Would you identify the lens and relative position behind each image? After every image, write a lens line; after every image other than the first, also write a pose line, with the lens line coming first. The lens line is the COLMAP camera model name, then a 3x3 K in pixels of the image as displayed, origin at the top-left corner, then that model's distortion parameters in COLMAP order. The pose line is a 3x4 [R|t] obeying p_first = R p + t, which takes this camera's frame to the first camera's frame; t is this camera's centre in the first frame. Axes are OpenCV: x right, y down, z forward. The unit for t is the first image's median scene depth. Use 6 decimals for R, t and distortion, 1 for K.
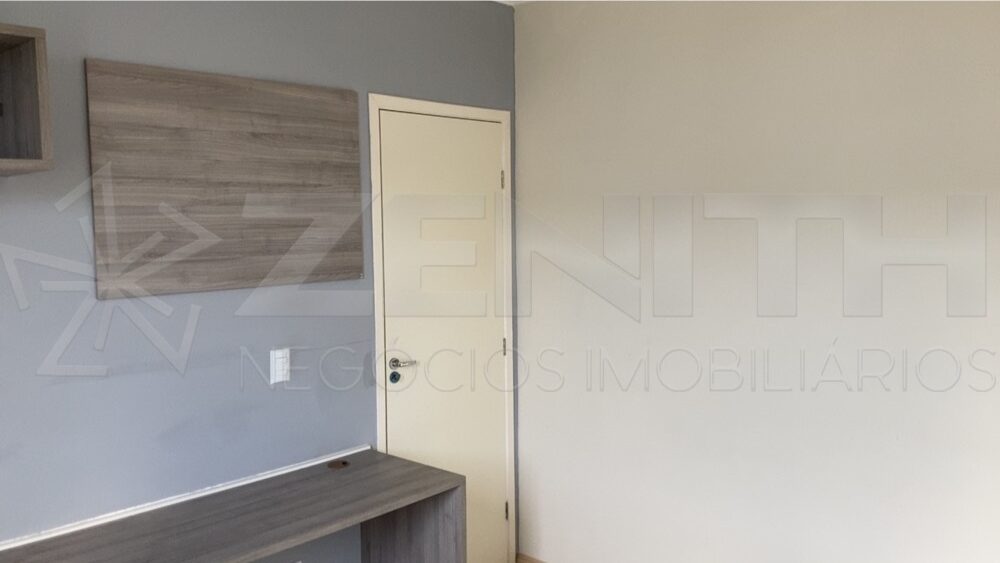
lens RADIAL K [[819.7, 0, 499.7], [0, 819.7, 275.3], [0, 0, 1]] dist [0.005235, -0.012350]
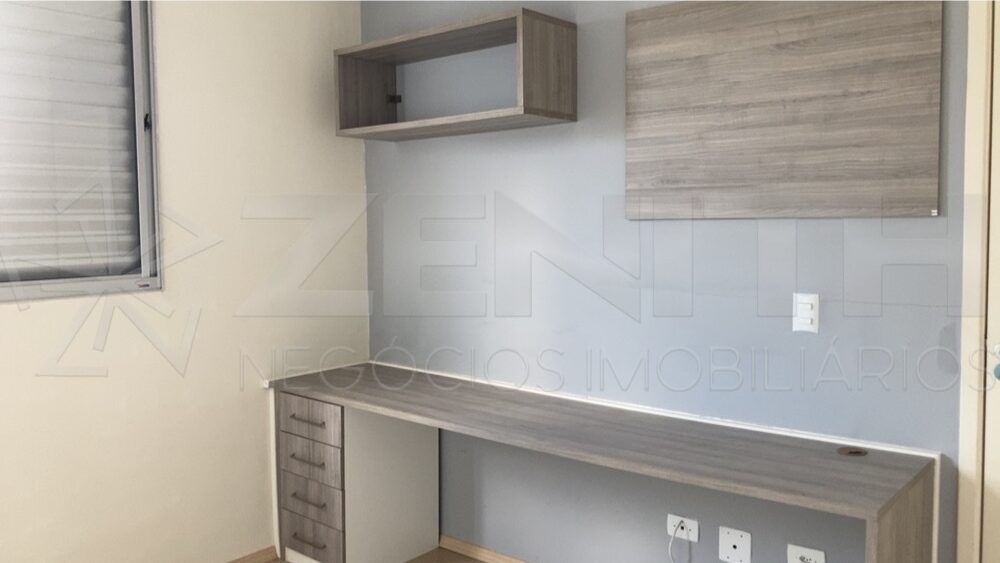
lens RADIAL K [[819.7, 0, 499.7], [0, 819.7, 275.3], [0, 0, 1]] dist [0.005235, -0.012350]
pose [[0.052521, 0.084110, -0.995071, 0.594210], [-0.057830, 0.995031, 0.081054, 0.021758], [0.996944, 0.053288, 0.057124, 0.663315]]
